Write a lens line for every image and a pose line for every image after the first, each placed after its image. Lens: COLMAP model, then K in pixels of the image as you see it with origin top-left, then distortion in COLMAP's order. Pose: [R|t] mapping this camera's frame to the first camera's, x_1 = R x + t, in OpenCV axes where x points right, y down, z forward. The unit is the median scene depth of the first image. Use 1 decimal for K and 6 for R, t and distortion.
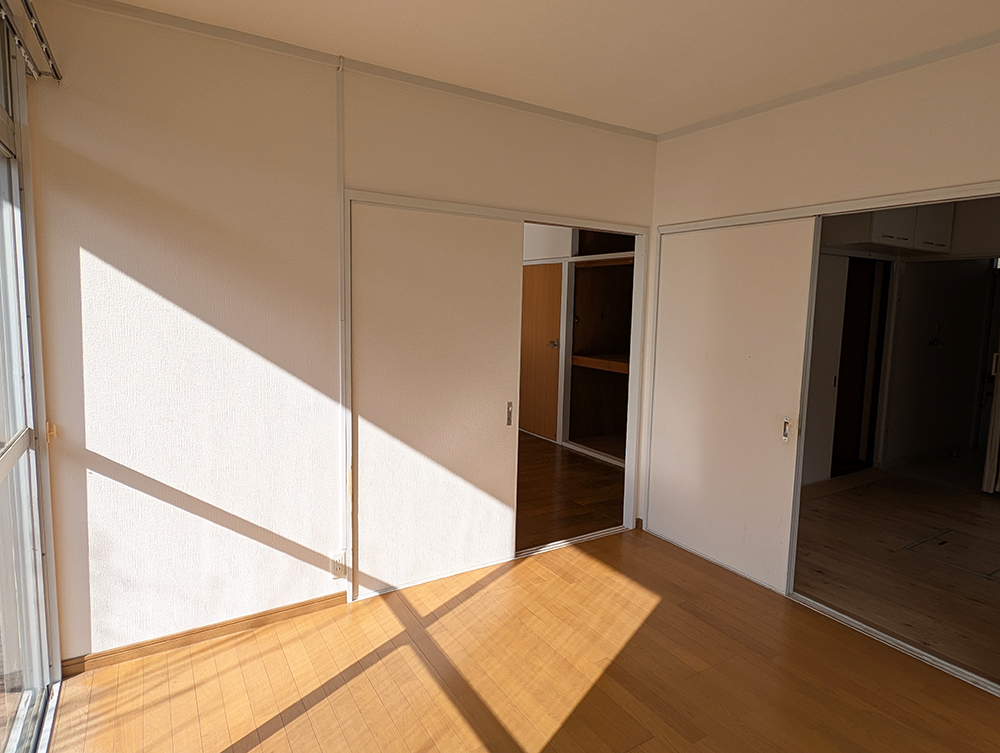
lens RADIAL K [[570.1, 0, 503.2], [0, 570.1, 371.1], [0, 0, 1]] dist [0.010688, -0.011169]
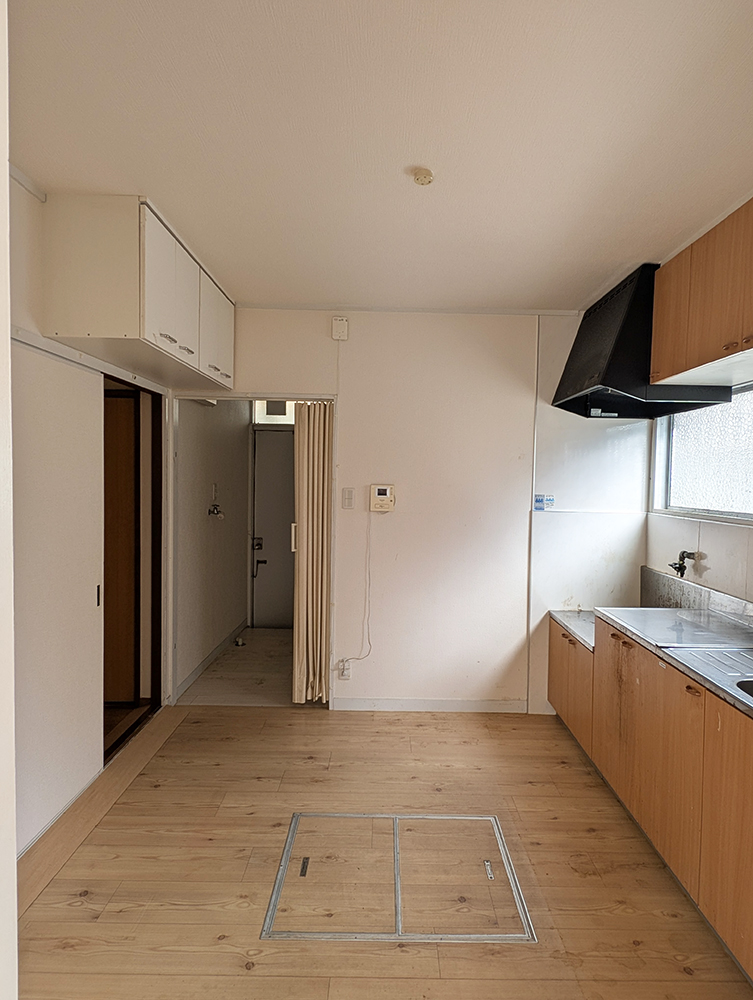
lens RADIAL K [[570.1, 0, 380.0], [0, 570.1, 503.2], [0, 0, 1]] dist [0.010688, -0.011169]
pose [[0.535566, -0.047781, 0.843141, 0.261108], [0.090630, 0.995884, -0.001131, -0.044610], [-0.839616, 0.077020, 0.537692, 0.458445]]
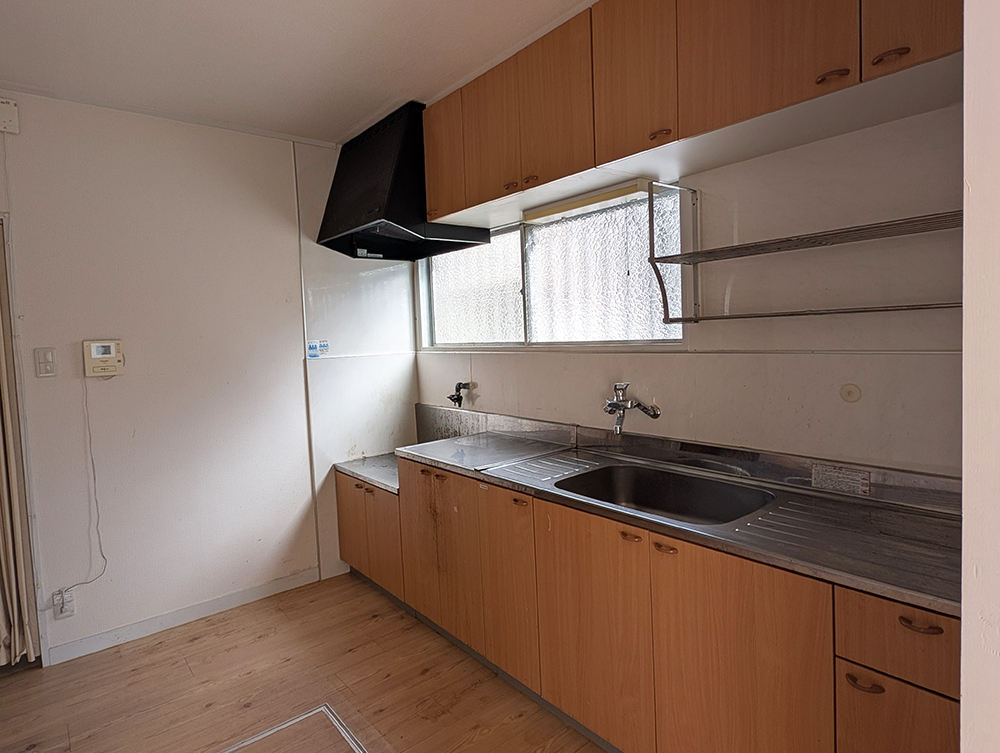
lens RADIAL K [[570.1, 0, 499.6], [0, 570.1, 367.0], [0, 0, 1]] dist [0.010688, -0.011169]
pose [[-0.133756, -0.074344, 0.988222, 0.293689], [0.152649, 0.983736, 0.094667, -0.037627], [-0.979187, 0.163514, -0.120232, 0.546645]]
